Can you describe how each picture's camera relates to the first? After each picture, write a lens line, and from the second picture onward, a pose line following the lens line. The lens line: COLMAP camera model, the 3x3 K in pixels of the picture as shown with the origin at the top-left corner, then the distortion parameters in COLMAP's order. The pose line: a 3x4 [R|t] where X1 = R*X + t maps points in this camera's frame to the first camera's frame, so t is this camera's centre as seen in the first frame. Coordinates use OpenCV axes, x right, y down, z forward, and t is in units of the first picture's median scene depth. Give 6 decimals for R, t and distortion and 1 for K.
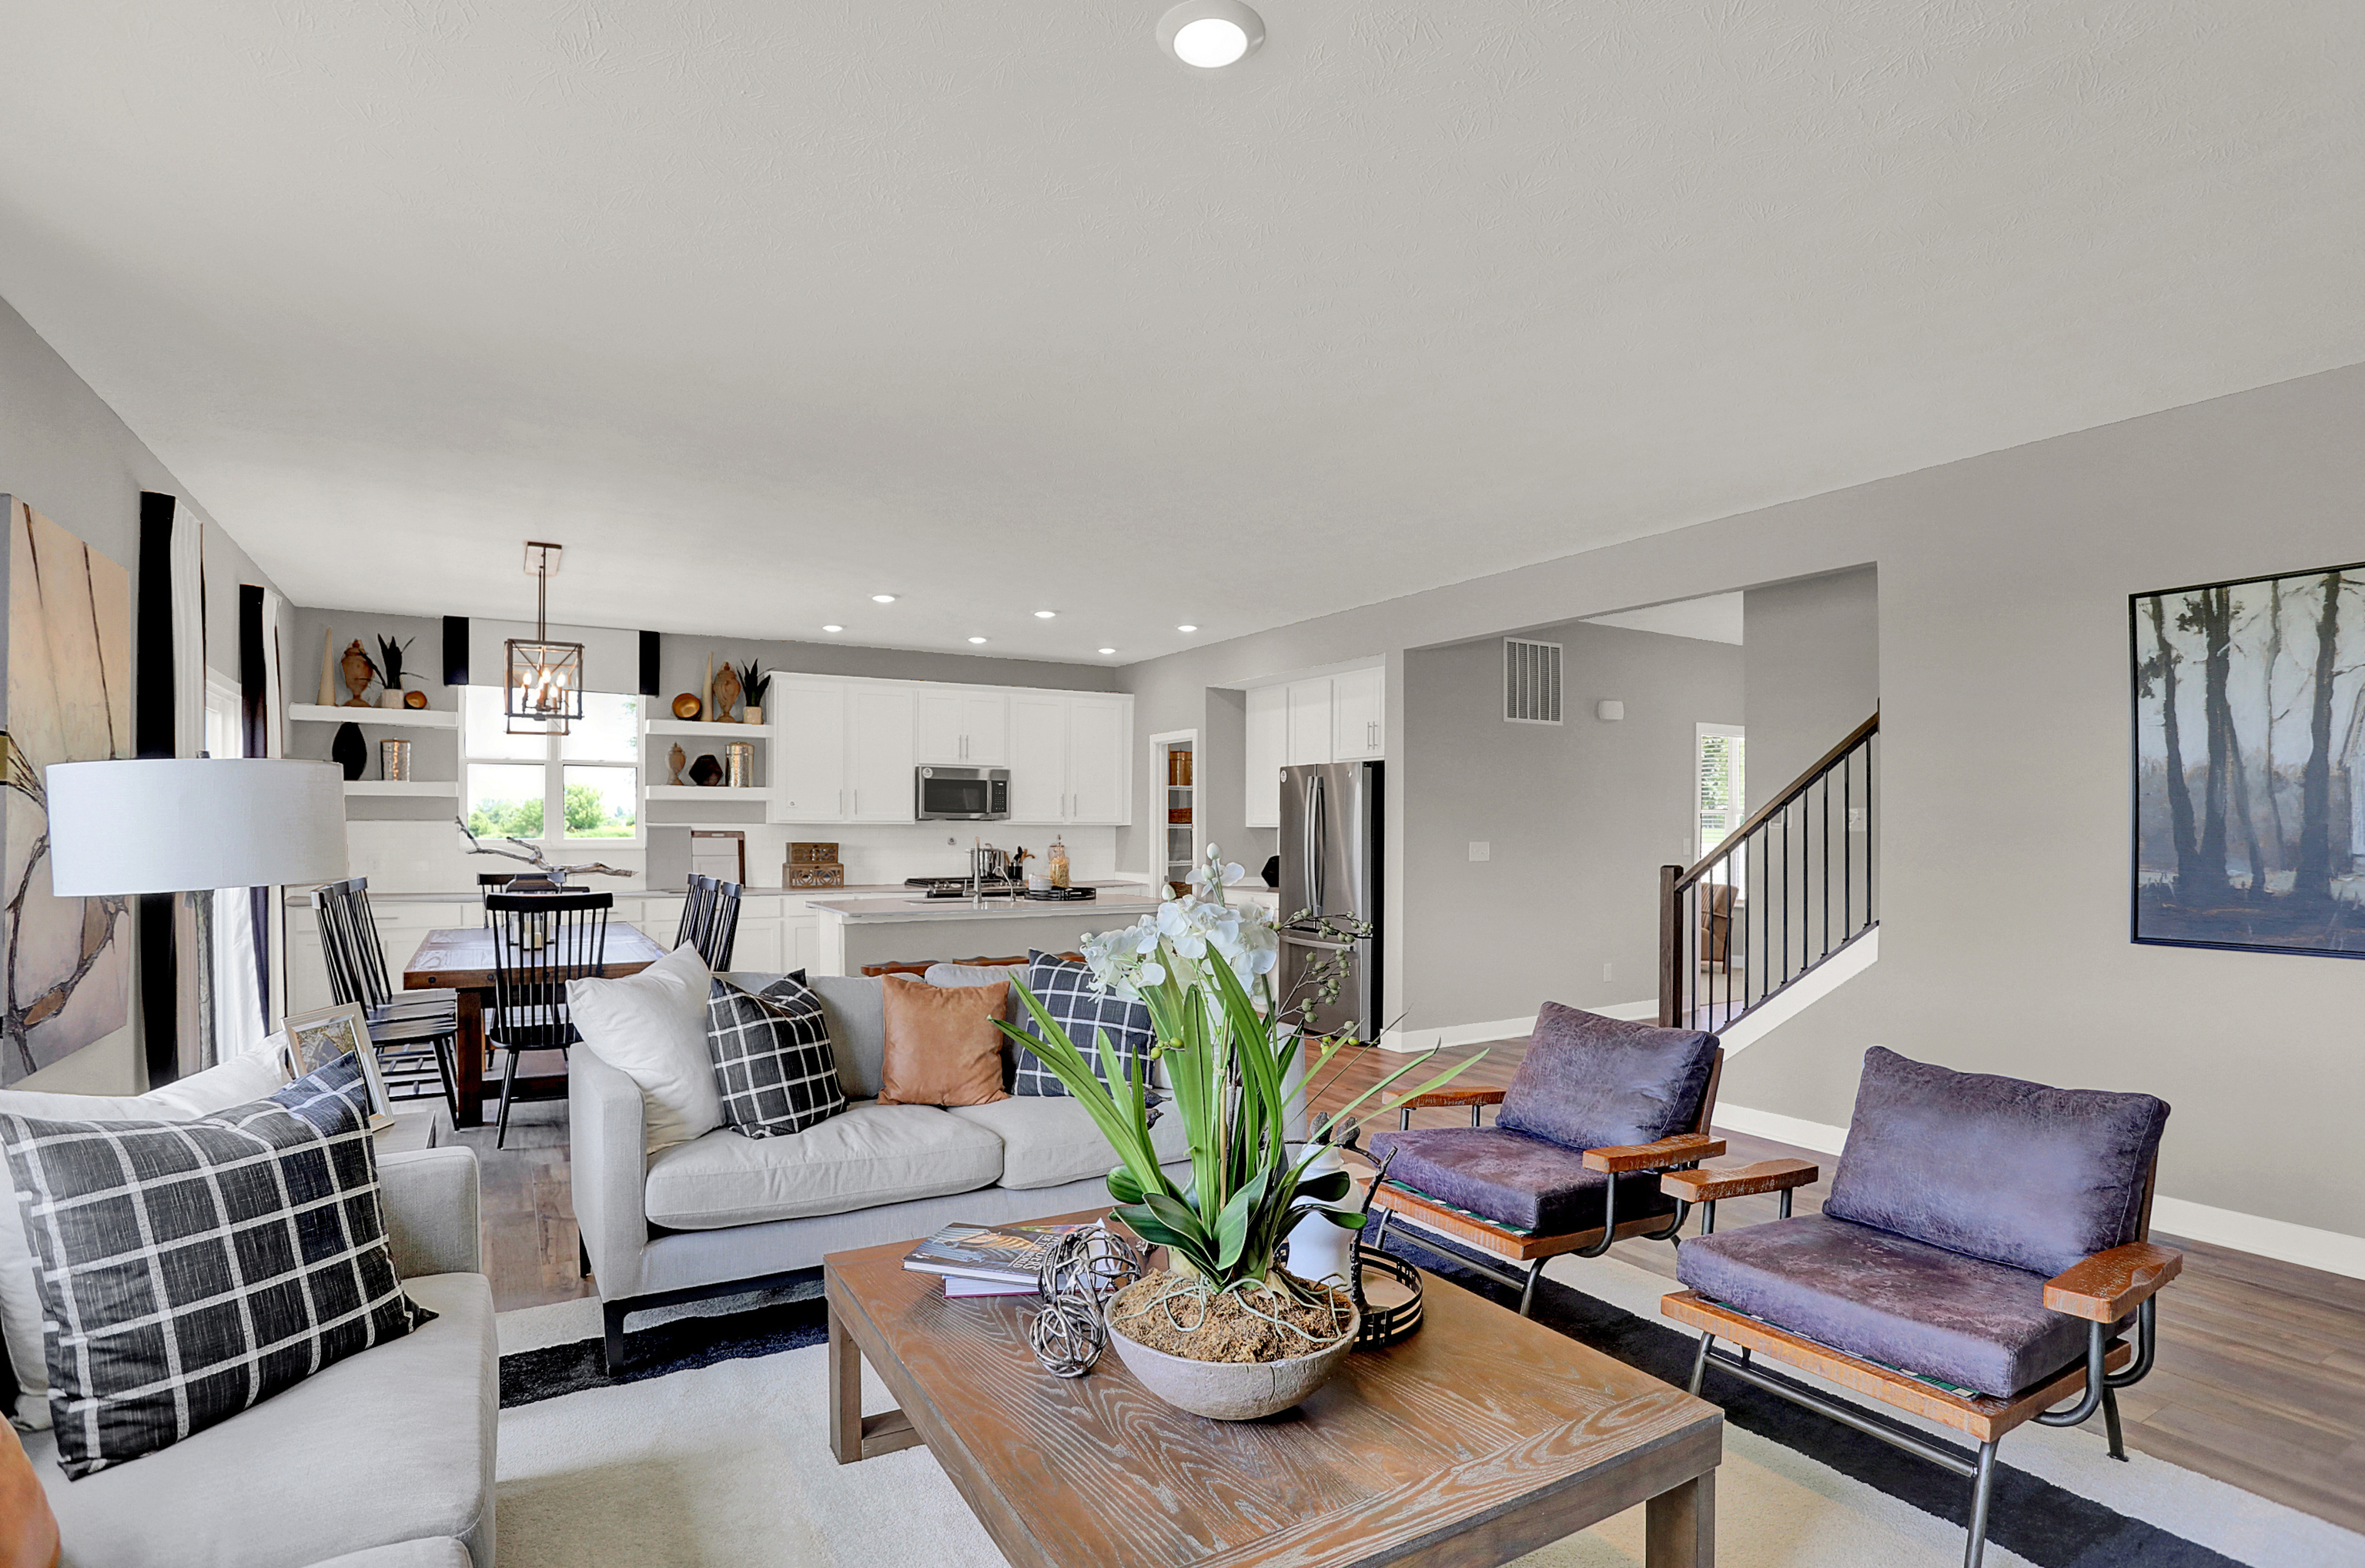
lens RADIAL K [[1200.9, 0, 1180.6], [0, 1200.9, 842.0], [0, 0, 1]] dist [-0.062746, 0.000089]
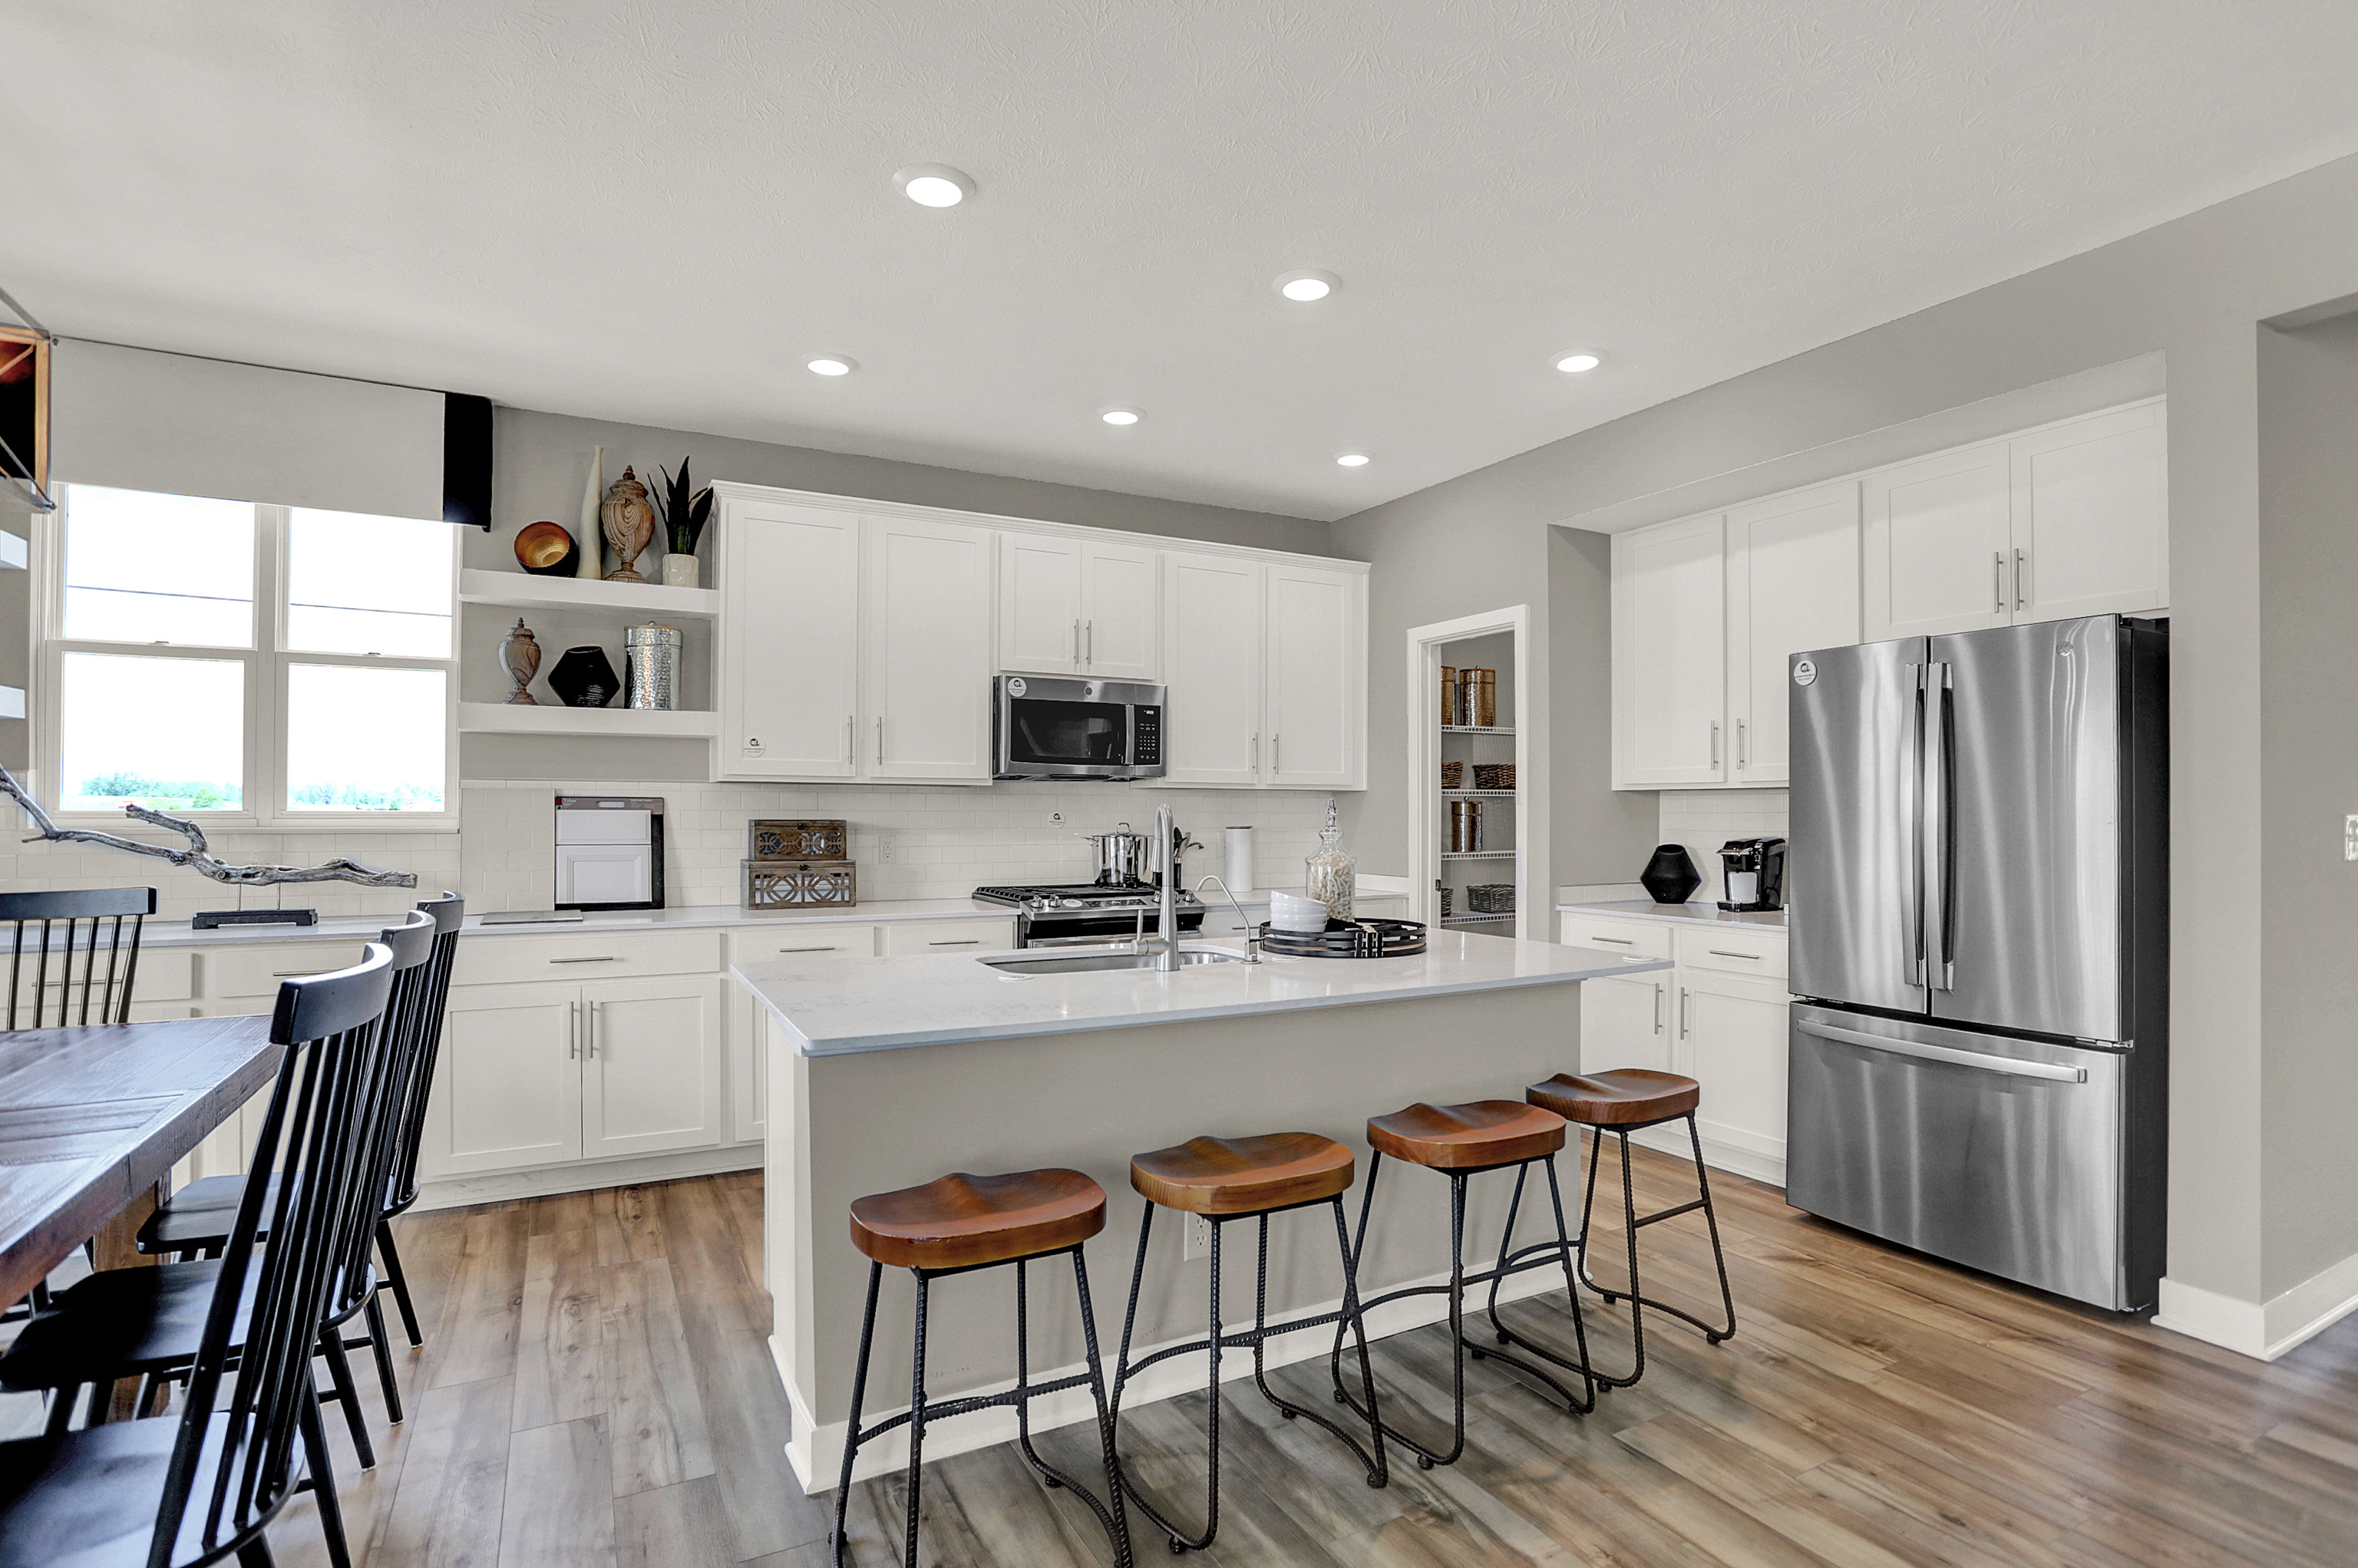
lens RADIAL K [[1205.5, 0, 1183.9], [0, 1205.5, 793.3], [0, 0, 1]] dist [-0.027980, 0.000514]
pose [[0.999253, 0.001022, -0.038620, -0.123906], [-0.001918, 0.999730, -0.023166, 0.001145], [0.038585, 0.023222, 0.998985, 0.499270]]
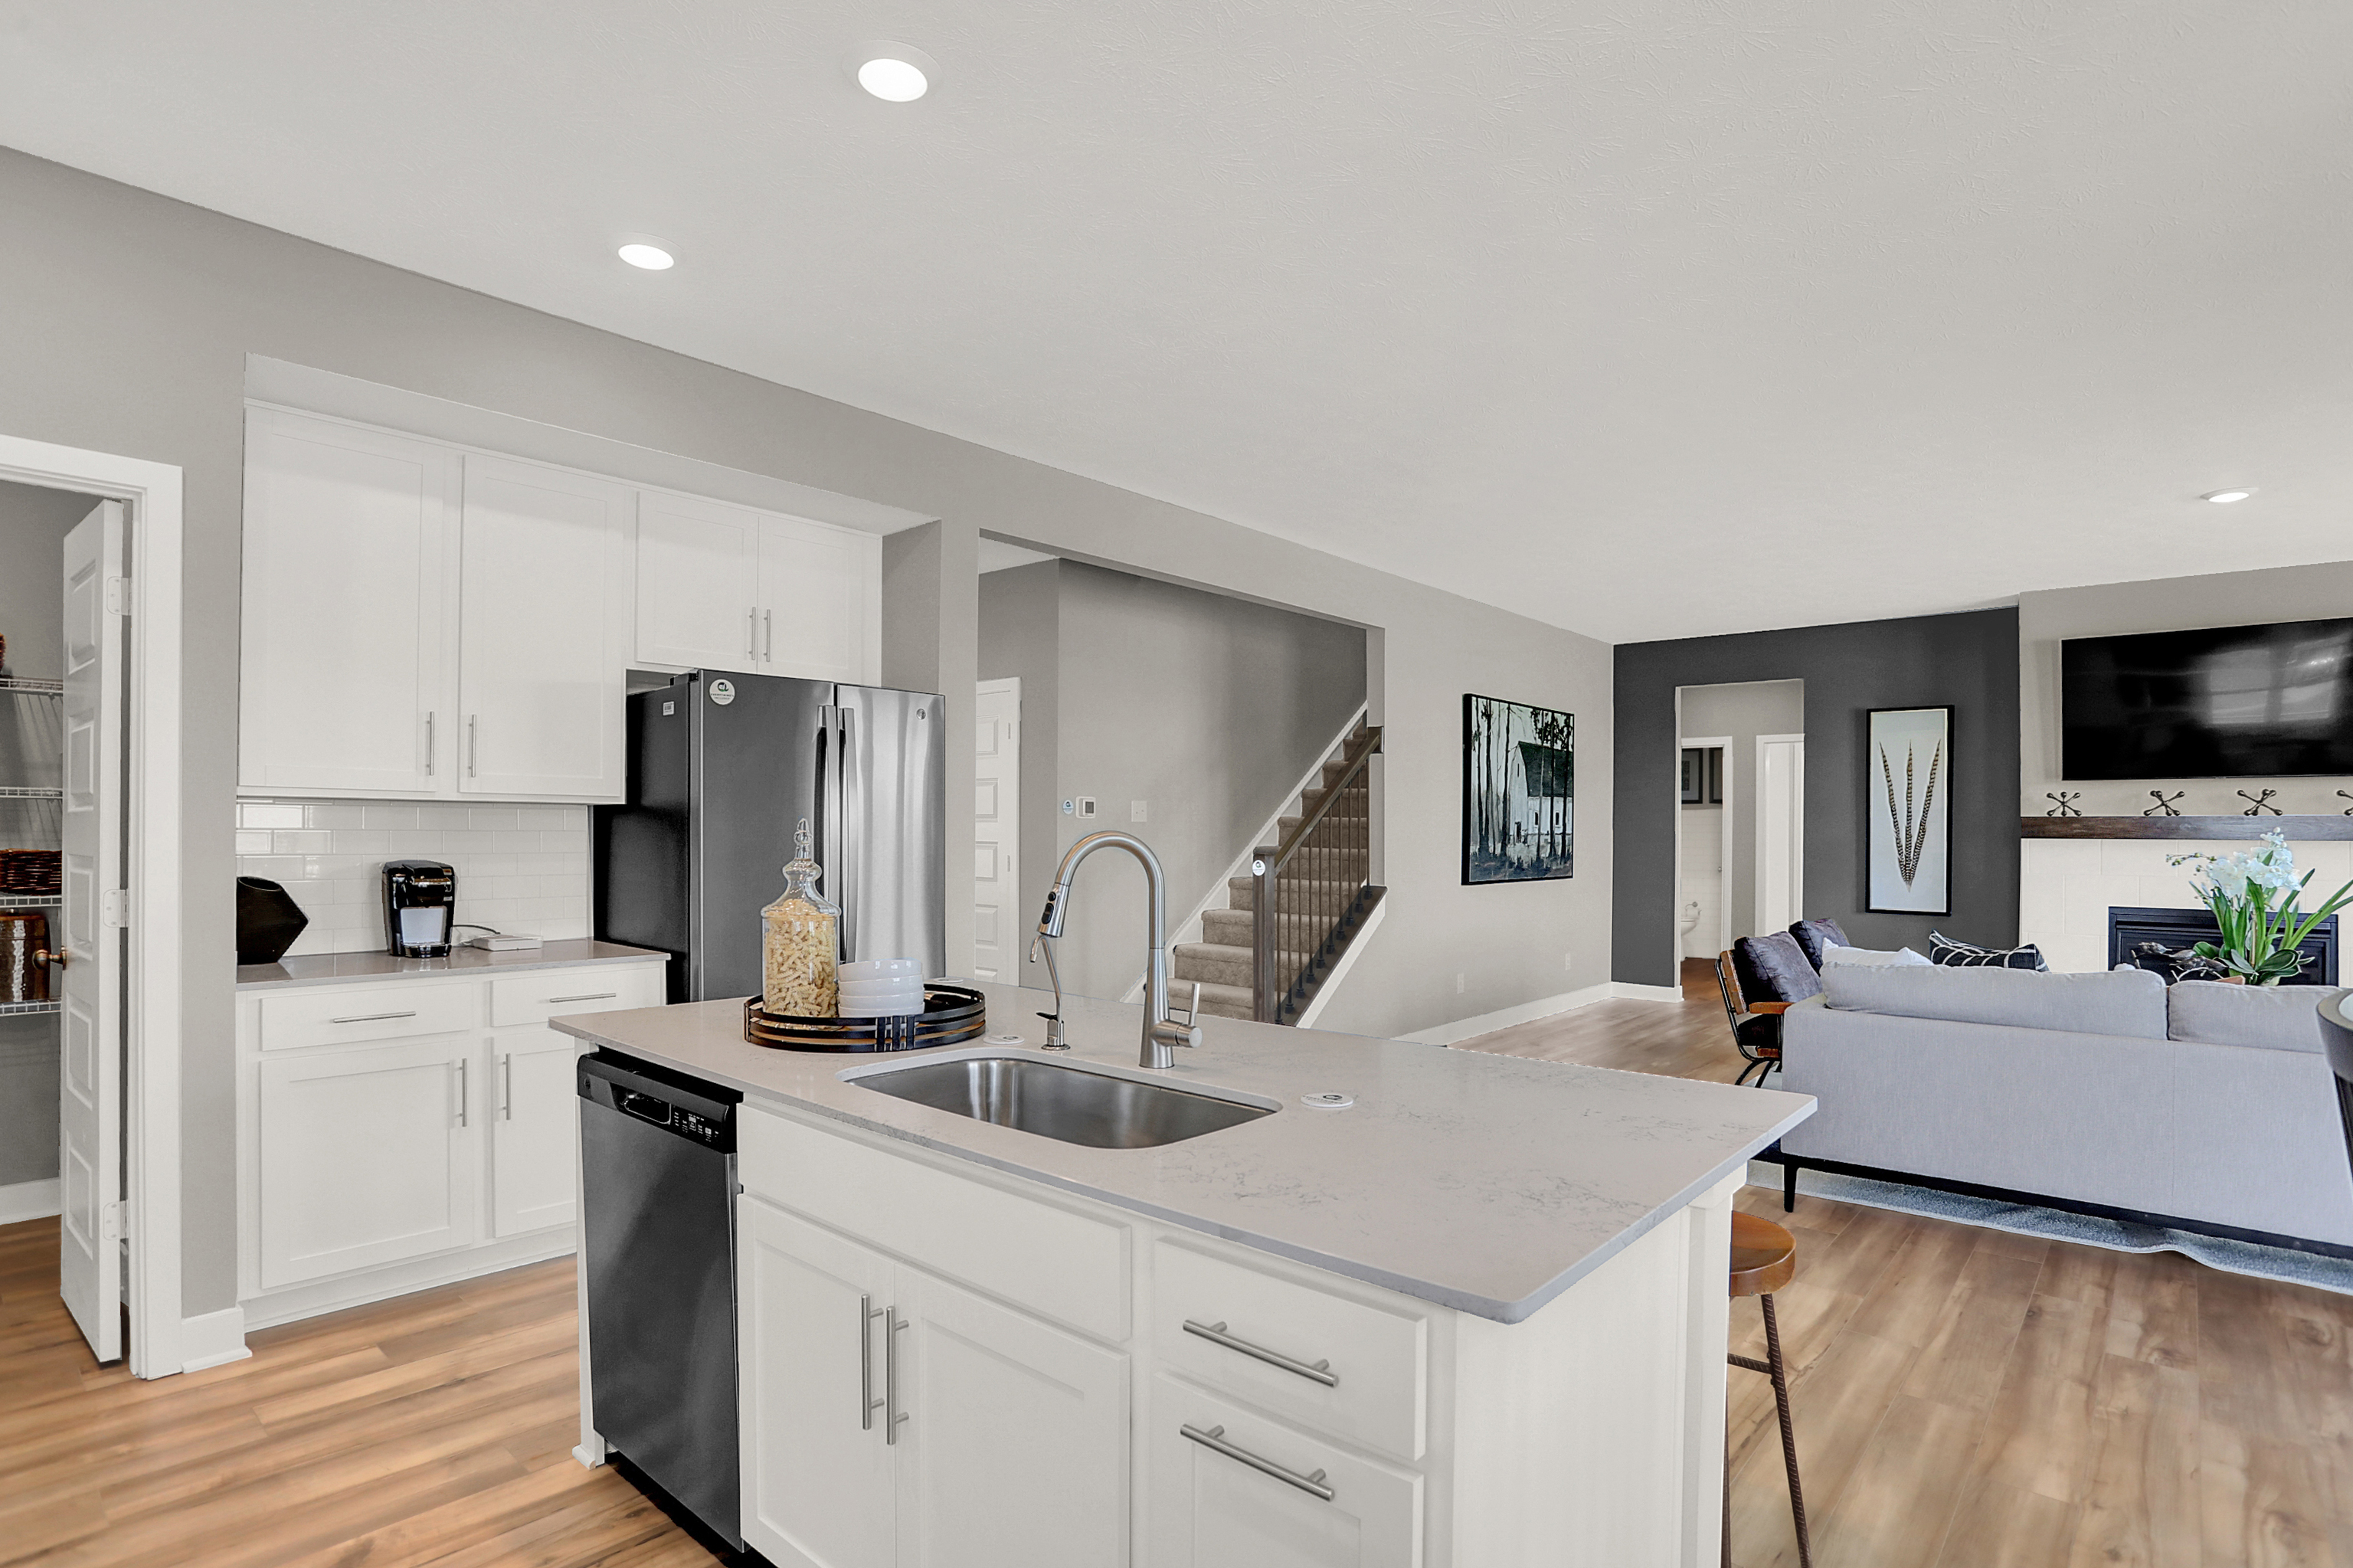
lens RADIAL K [[1183.4, 0, 1173.6], [0, 1183.4, 820.3], [0, 0, 1]] dist [-0.000095, 0.000038]
pose [[-0.317534, 0.000410, 0.948247, -0.356717], [0.000179, 1.000000, -0.000372, -0.006380], [-0.948247, 0.000052, -0.317534, 0.904393]]
